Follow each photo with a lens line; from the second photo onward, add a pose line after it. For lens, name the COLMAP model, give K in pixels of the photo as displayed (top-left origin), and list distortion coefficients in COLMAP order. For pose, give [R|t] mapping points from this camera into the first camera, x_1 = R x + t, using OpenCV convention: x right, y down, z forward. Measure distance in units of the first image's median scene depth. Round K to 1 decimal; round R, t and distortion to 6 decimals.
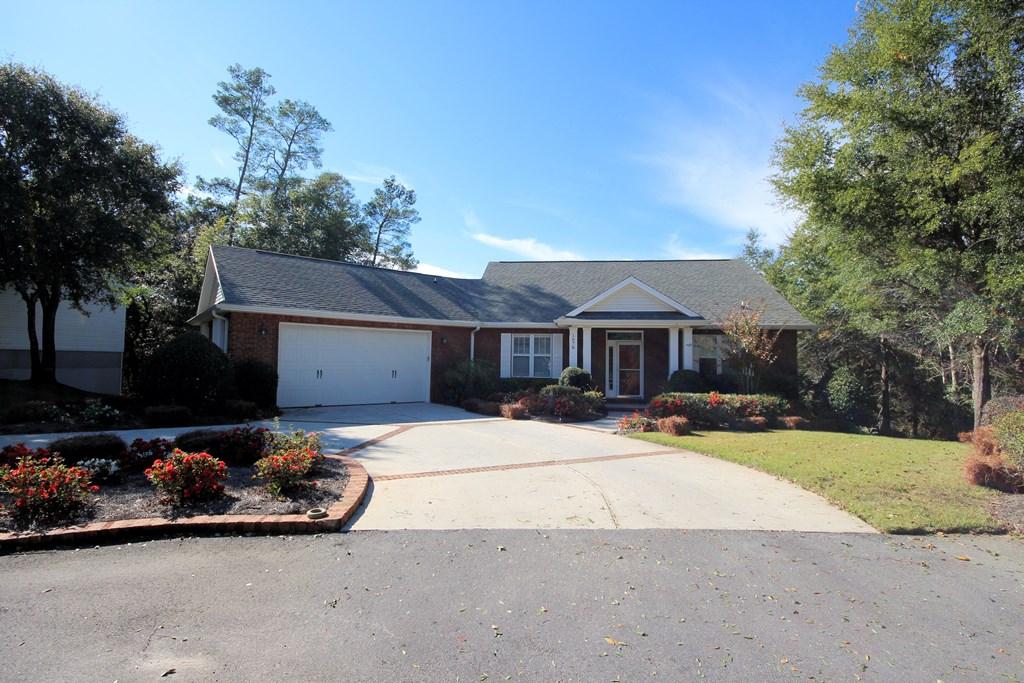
lens RADIAL K [[473.5, 0, 515.2], [0, 473.5, 343.6], [0, 0, 1]] dist [0.005745, -0.003466]
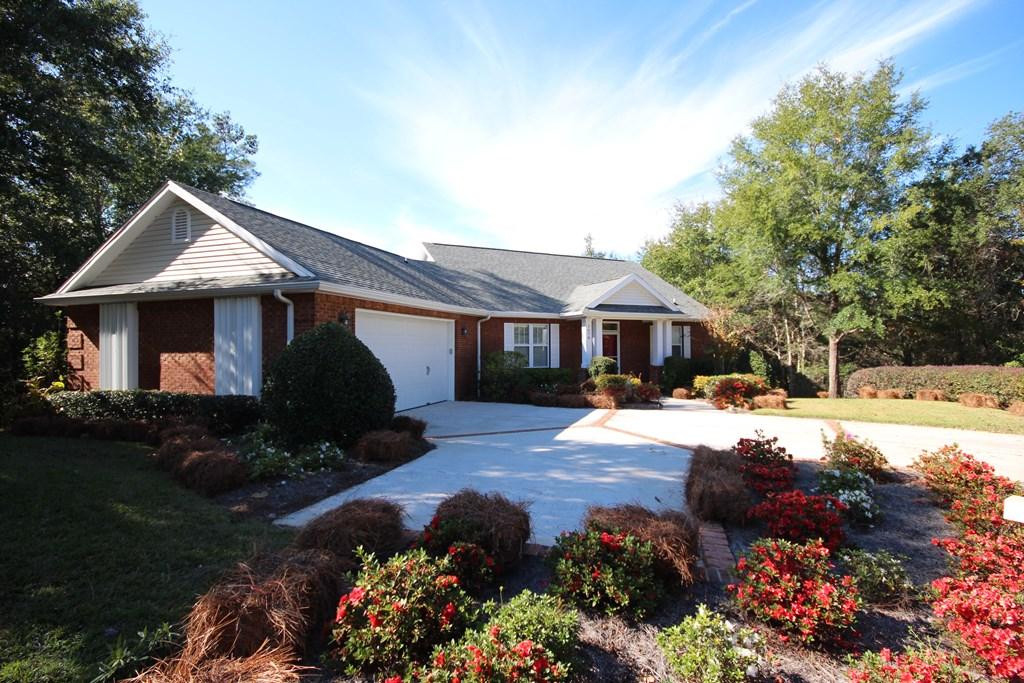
lens RADIAL K [[473.5, 0, 517.7], [0, 473.5, 340.2], [0, 0, 1]] dist [0.005745, -0.003466]
pose [[0.842315, -0.010917, 0.538875, -0.550947], [-0.003232, 0.999675, 0.025305, -0.011556], [-0.538976, -0.023056, 0.842006, 0.187945]]
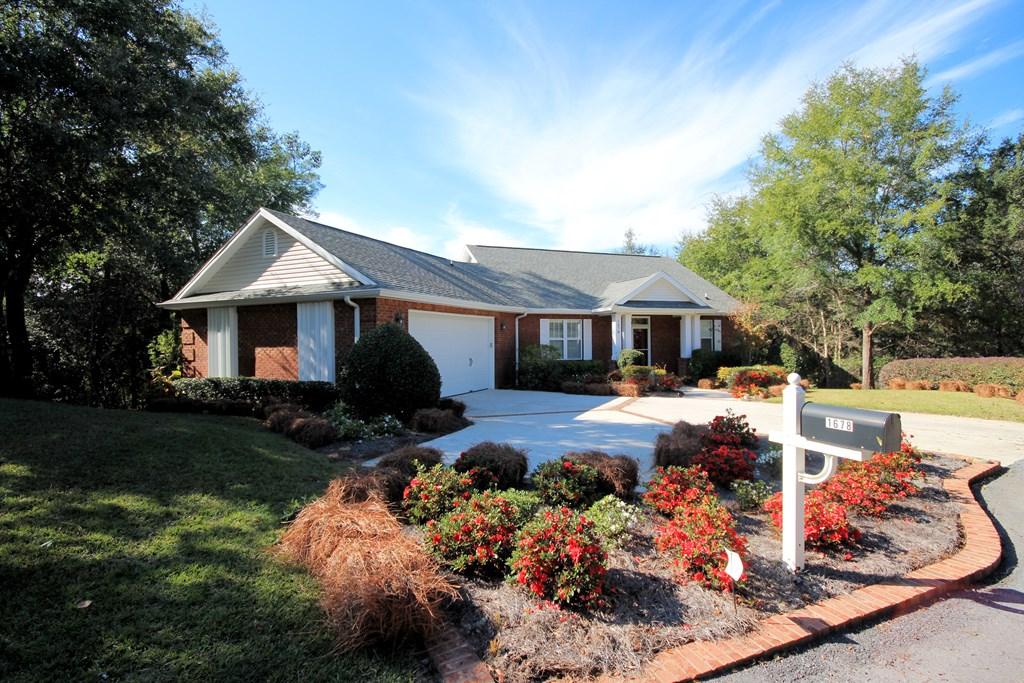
lens RADIAL K [[473.5, 0, 516.0], [0, 473.5, 338.9], [0, 0, 1]] dist [0.005745, -0.003466]
pose [[0.893743, -0.021823, 0.448048, -0.577306], [0.005876, 0.999300, 0.036951, -0.017300], [-0.448541, -0.030392, 0.893246, 0.090266]]
